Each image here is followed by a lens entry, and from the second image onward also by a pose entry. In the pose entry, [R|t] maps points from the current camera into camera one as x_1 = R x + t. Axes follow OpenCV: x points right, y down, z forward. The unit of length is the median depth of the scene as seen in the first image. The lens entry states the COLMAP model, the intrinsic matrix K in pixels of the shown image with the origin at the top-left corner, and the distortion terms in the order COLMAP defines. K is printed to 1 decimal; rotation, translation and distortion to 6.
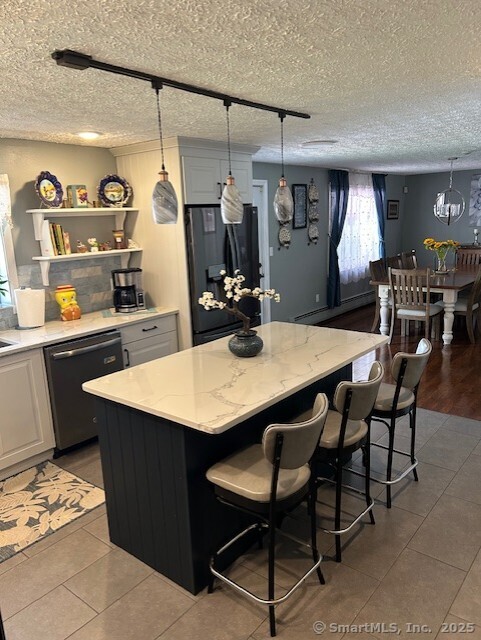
lens RADIAL K [[489.4, 0, 236.8], [0, 489.4, 320.6], [0, 0, 1]] dist [0.069584, -0.003755]
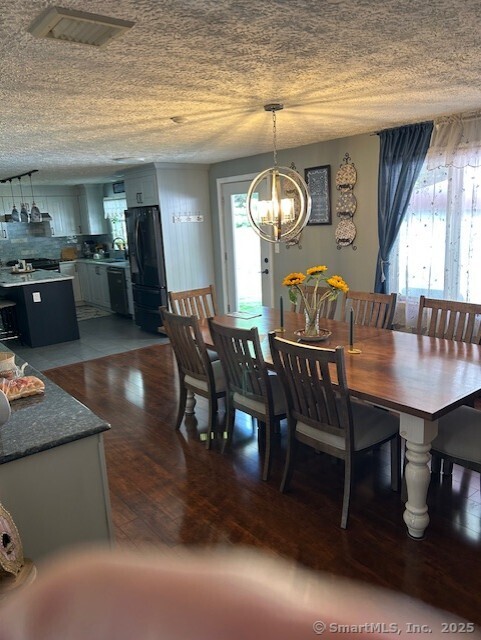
lens RADIAL K [[489.4, 0, 236.8], [0, 489.4, 320.6], [0, 0, 1]] dist [0.069584, -0.003755]
pose [[-0.223250, 0.269665, -0.936718, 1.802824], [-0.138481, 0.942450, 0.304320, -0.515553], [0.964874, 0.197657, -0.173058, 2.038660]]
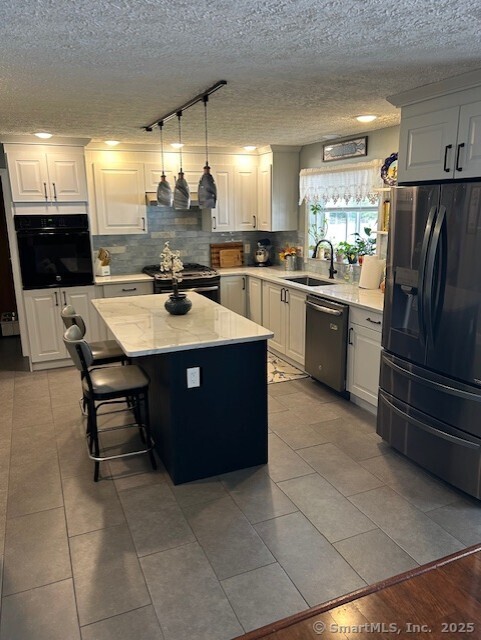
lens RADIAL K [[489.4, 0, 236.8], [0, 489.4, 320.6], [0, 0, 1]] dist [0.069584, -0.003755]
pose [[-0.462501, 0.257383, -0.848438, 0.836481], [-0.148911, 0.920793, 0.360508, -0.322048], [0.874024, 0.293077, -0.387540, 1.323668]]
